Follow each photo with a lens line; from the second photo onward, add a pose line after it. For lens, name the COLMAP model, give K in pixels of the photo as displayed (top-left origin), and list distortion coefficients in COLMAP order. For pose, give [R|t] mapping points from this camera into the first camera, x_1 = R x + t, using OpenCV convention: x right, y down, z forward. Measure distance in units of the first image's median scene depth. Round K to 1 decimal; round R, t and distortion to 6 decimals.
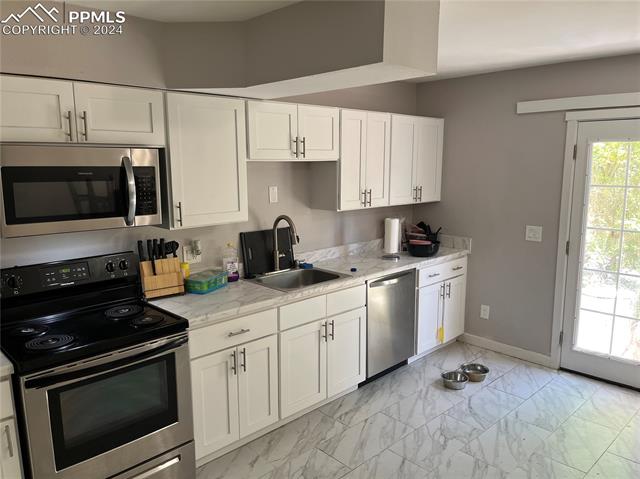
lens RADIAL K [[485.0, 0, 317.5], [0, 485.0, 241.8], [0, 0, 1]] dist [0.081782, -0.103715]
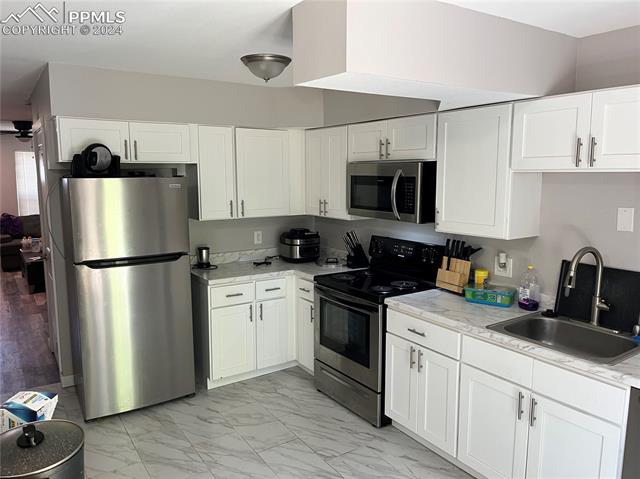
lens RADIAL K [[485.0, 0, 317.5], [0, 485.0, 241.8], [0, 0, 1]] dist [0.081782, -0.103715]
pose [[-0.174679, 0.141431, -0.974415, 0.845617], [-0.160357, 0.972331, 0.169875, -0.145546], [0.971480, 0.185928, -0.147167, 0.865531]]
